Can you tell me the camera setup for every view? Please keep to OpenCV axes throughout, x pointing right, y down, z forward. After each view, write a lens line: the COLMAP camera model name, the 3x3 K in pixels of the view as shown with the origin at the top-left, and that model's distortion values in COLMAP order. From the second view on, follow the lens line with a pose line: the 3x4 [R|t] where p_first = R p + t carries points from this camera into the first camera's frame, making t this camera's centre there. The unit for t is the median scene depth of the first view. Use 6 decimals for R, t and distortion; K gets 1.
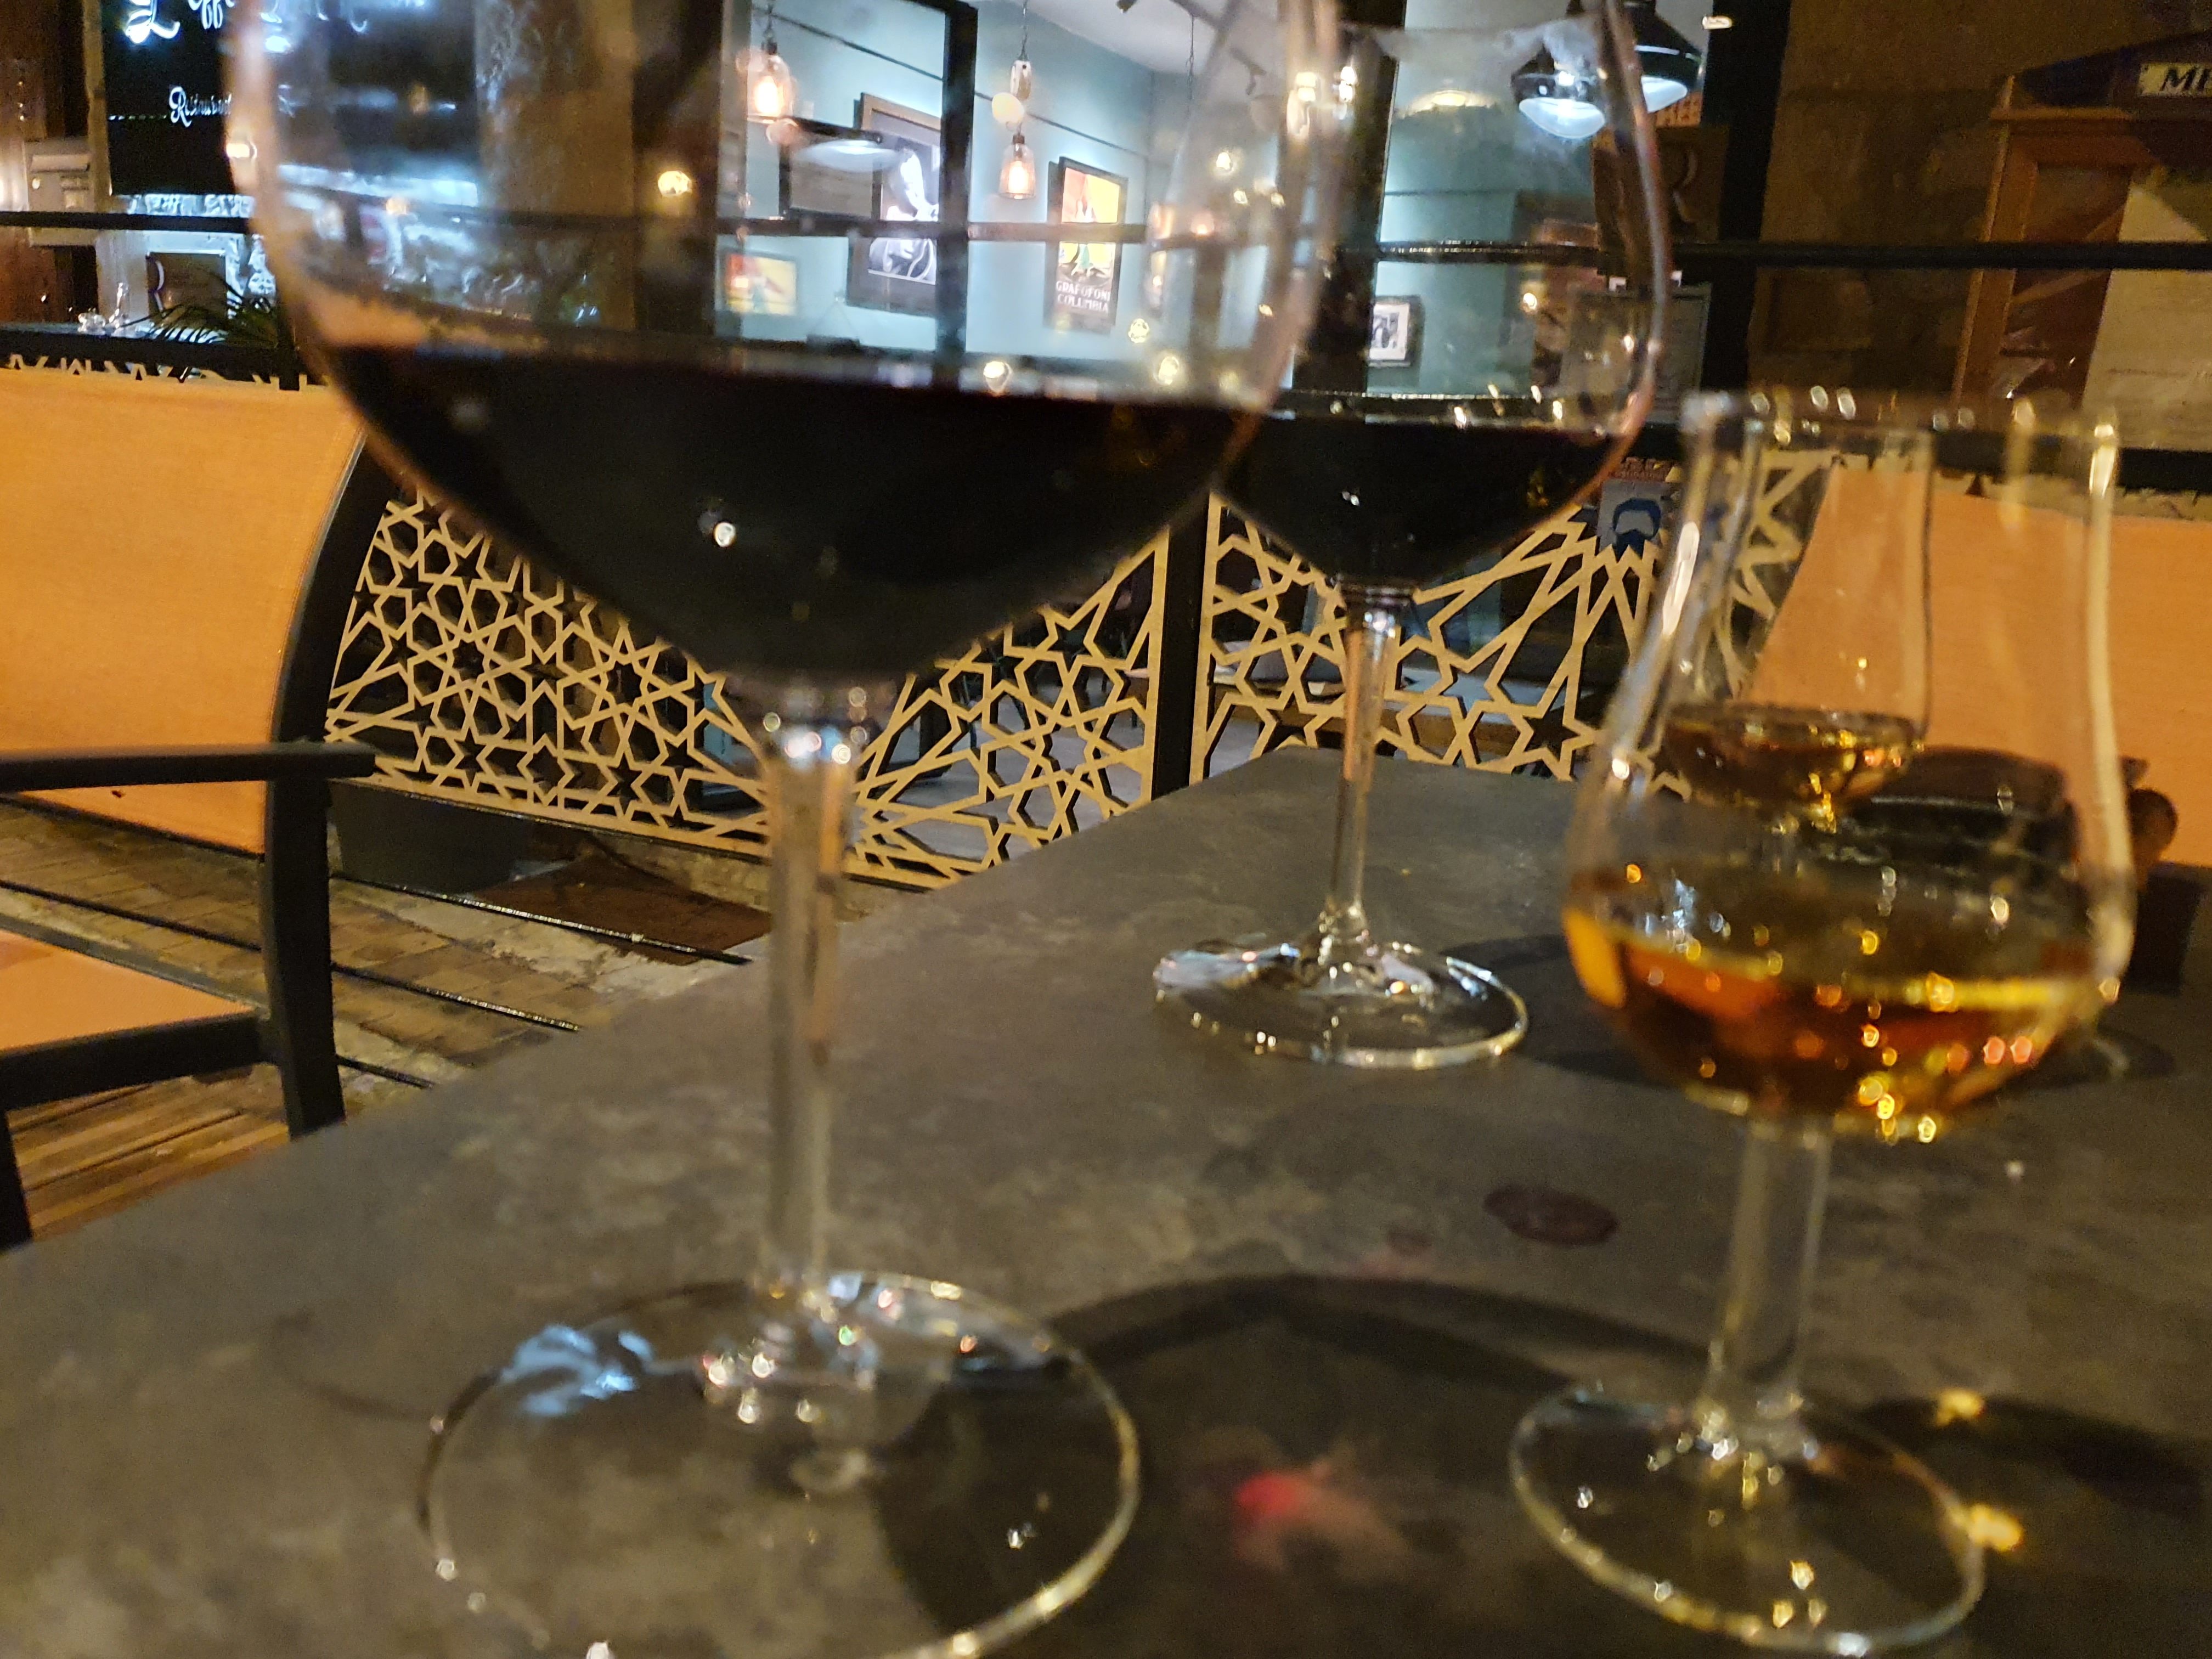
lens RADIAL K [[1758.3, 0, 1106.0], [0, 1758.3, 829.5], [0, 0, 1]] dist [0.057687, -0.055798]
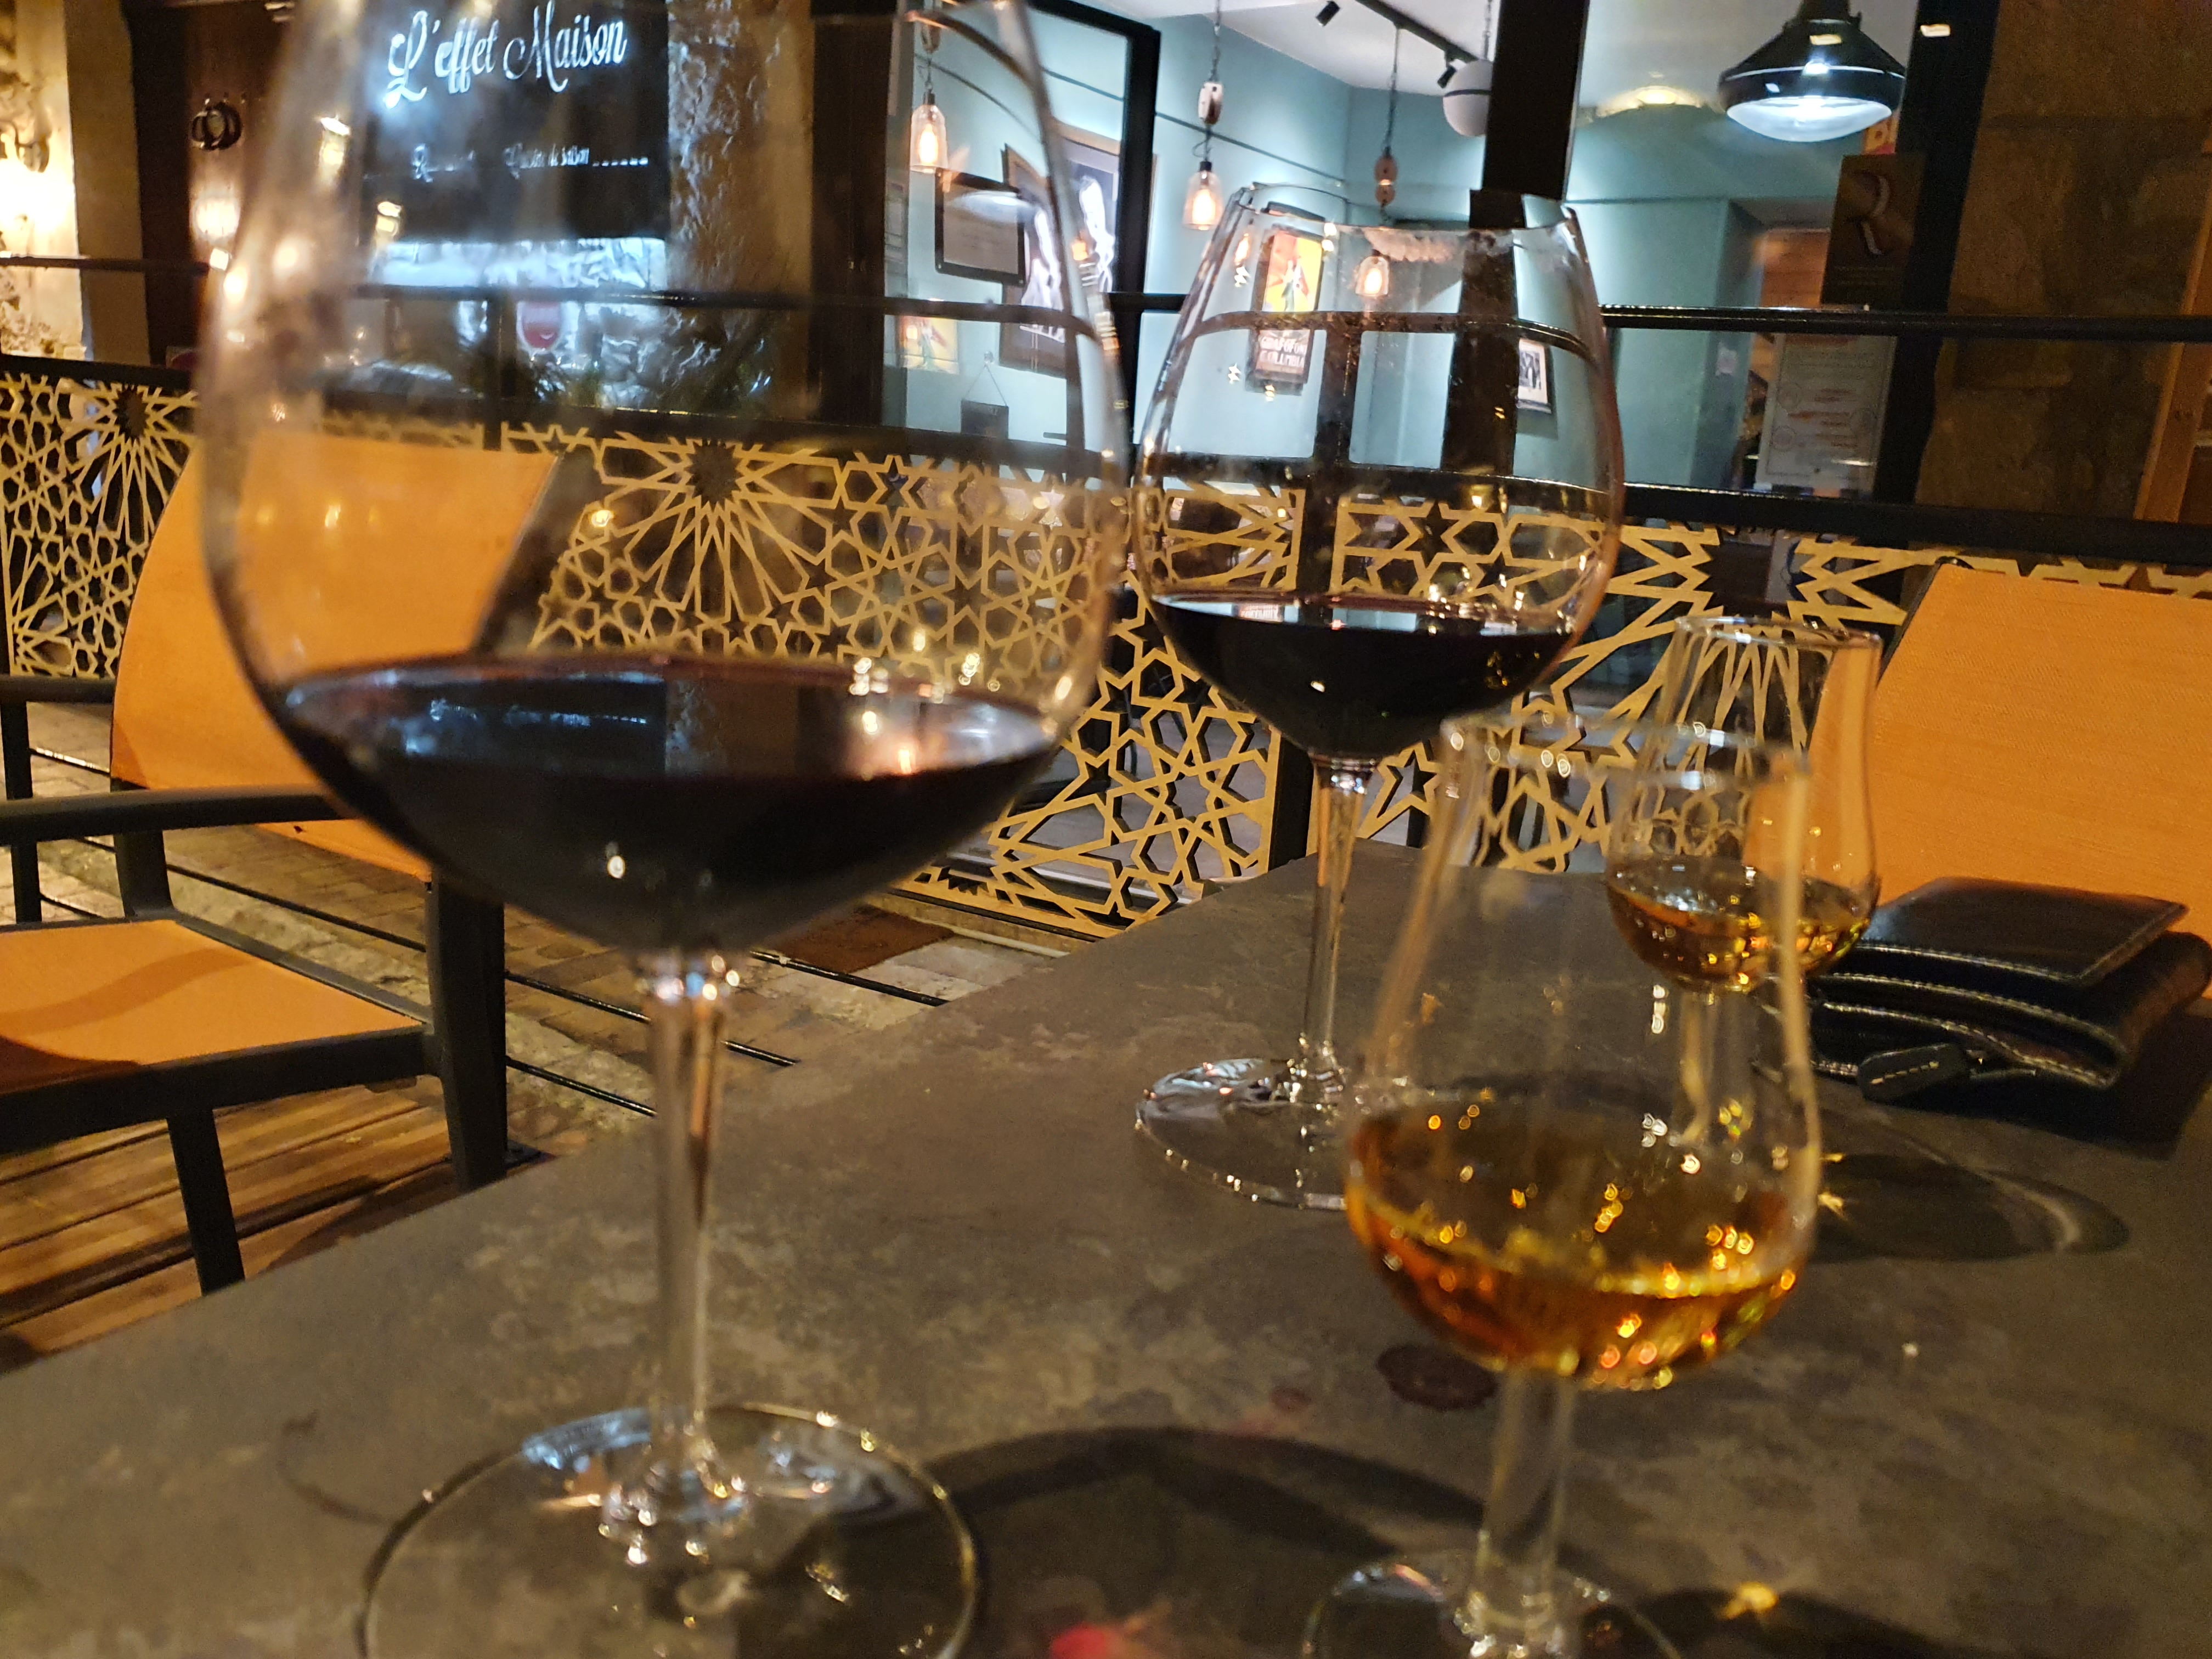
lens RADIAL K [[1758.3, 0, 1106.0], [0, 1758.3, 829.5], [0, 0, 1]] dist [0.057687, -0.055798]
pose [[0.994104, 0.031783, -0.103667, 0.107555], [-0.031846, 0.999492, 0.001048, -0.079435], [0.103648, 0.002259, 0.994612, -0.073720]]
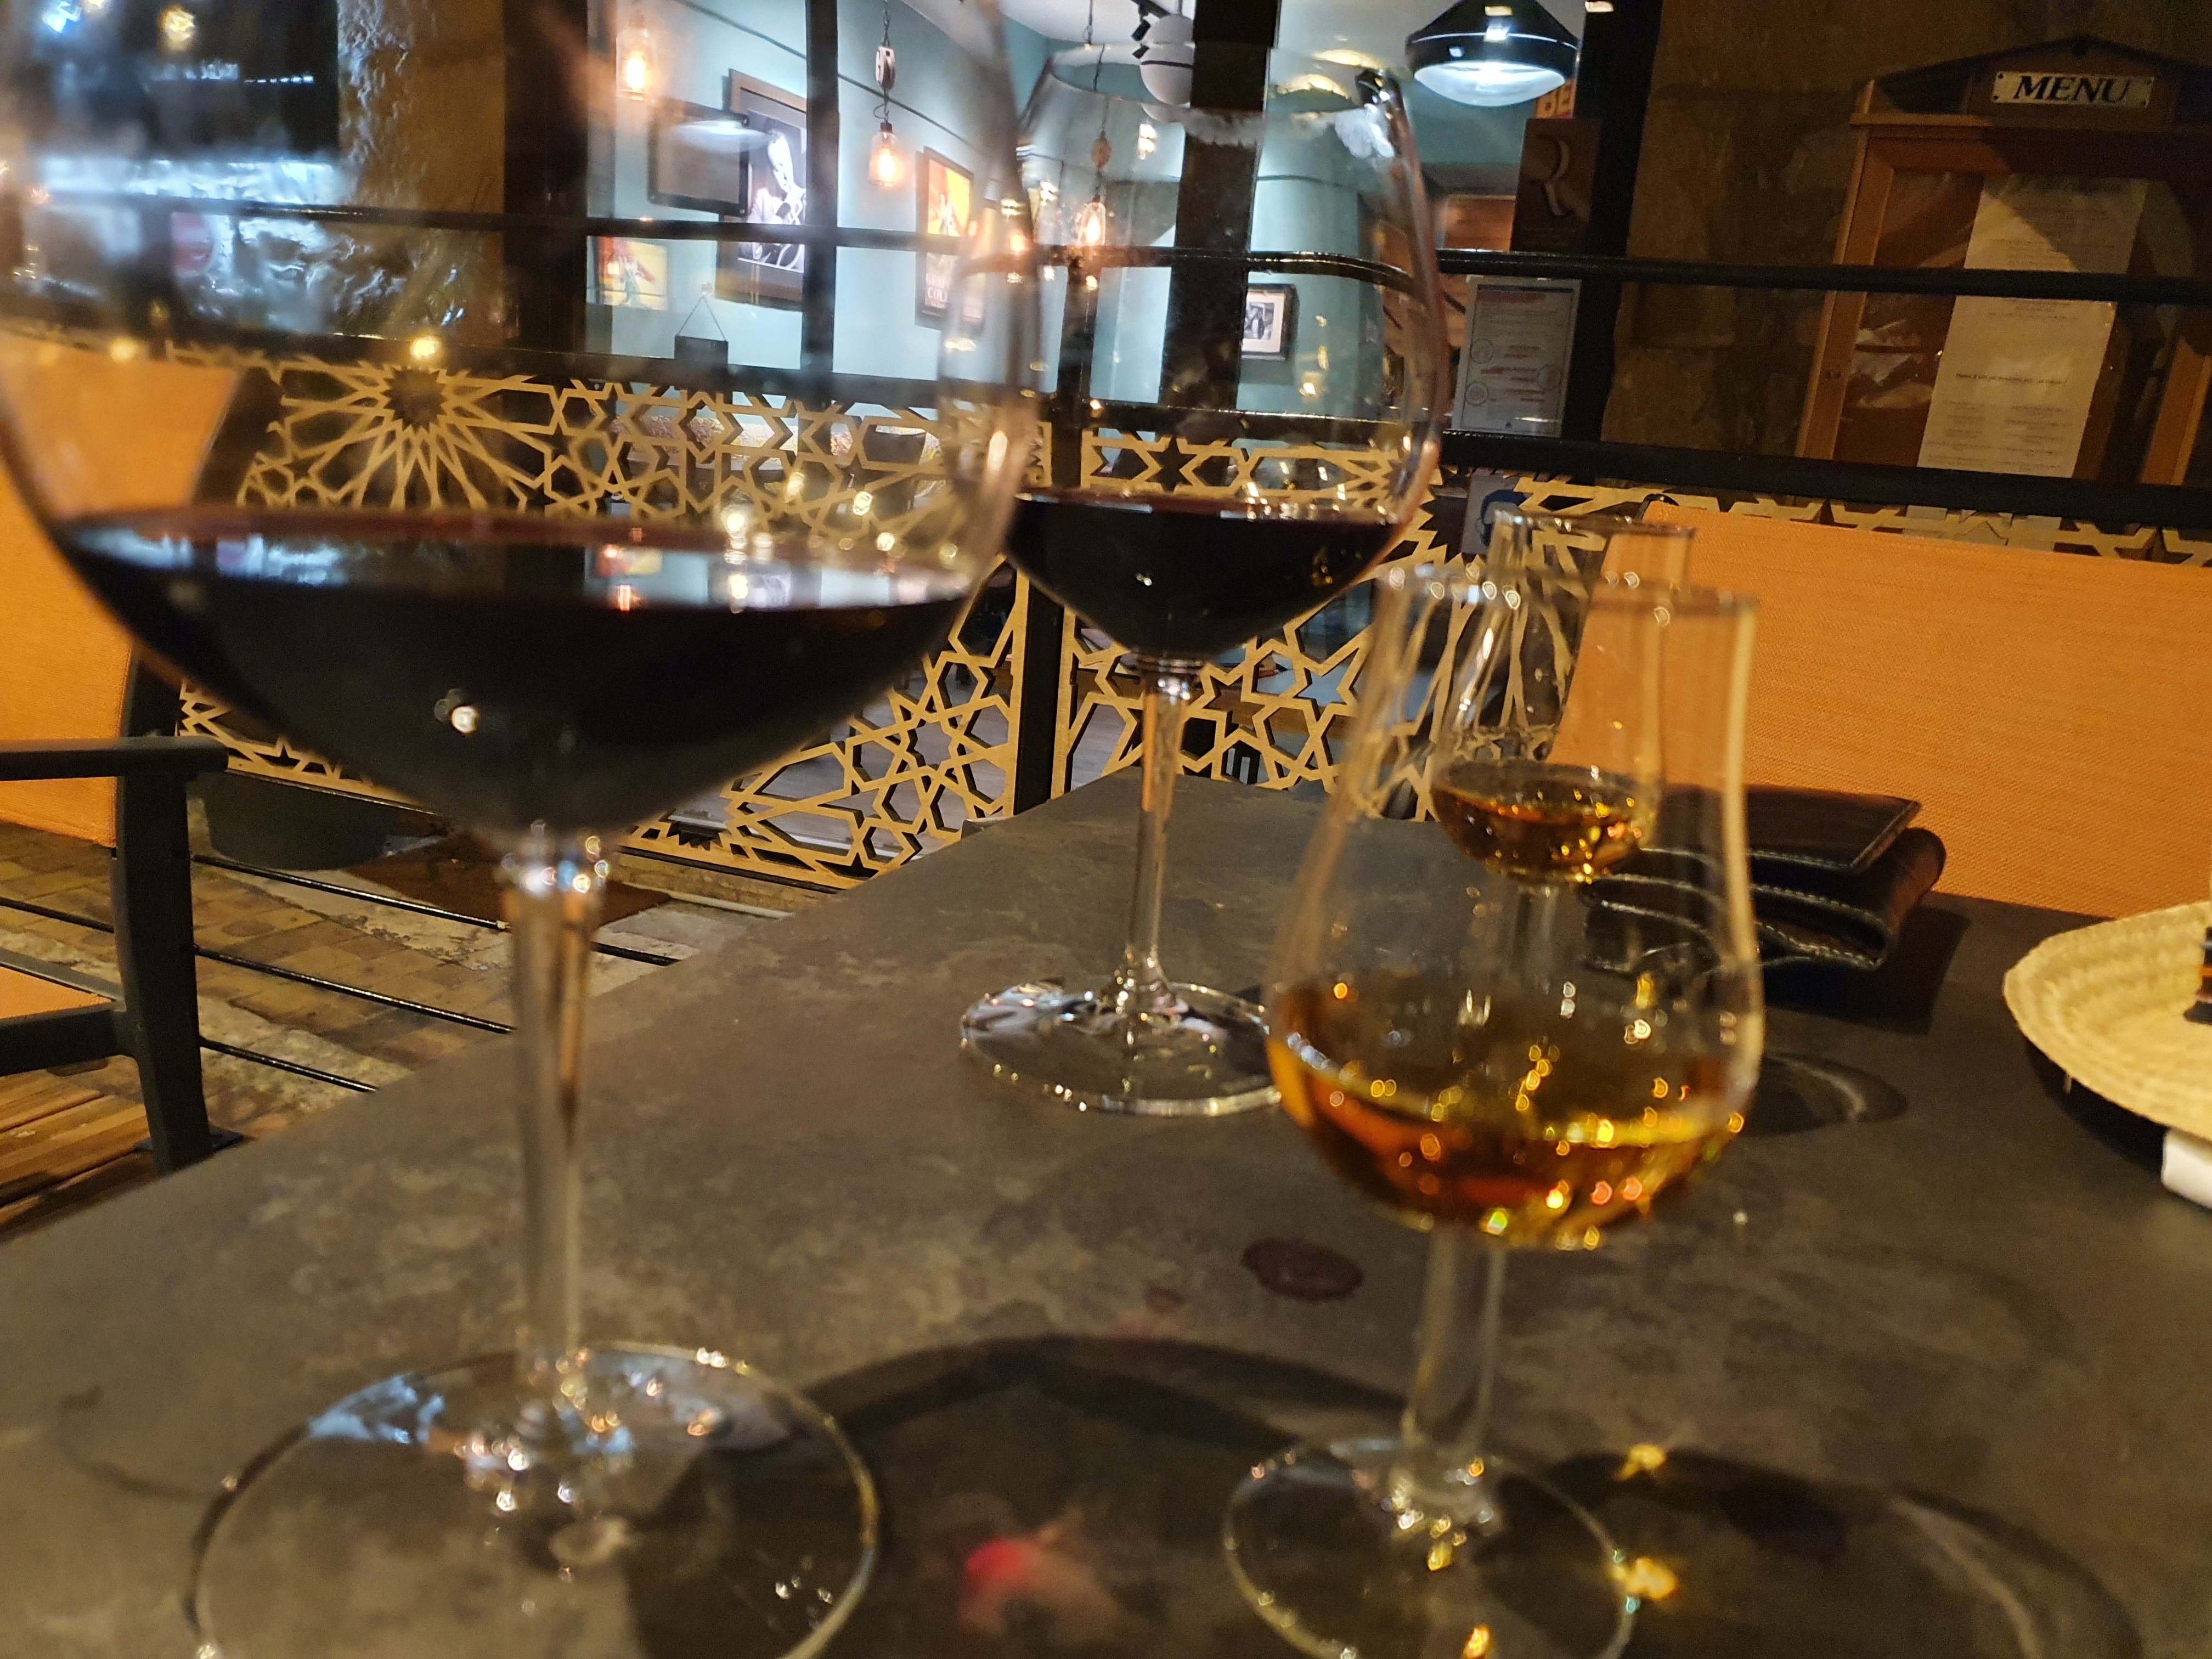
lens RADIAL K [[1743.1, 0, 1072.1], [0, 1743.1, 863.0], [0, 0, 1]] dist [0.064383, -0.070806]
pose [[0.998992, 0.006929, 0.044341, 0.044345], [-0.008620, 0.999238, 0.038068, -0.048123], [-0.044044, -0.038412, 0.998291, -0.032482]]
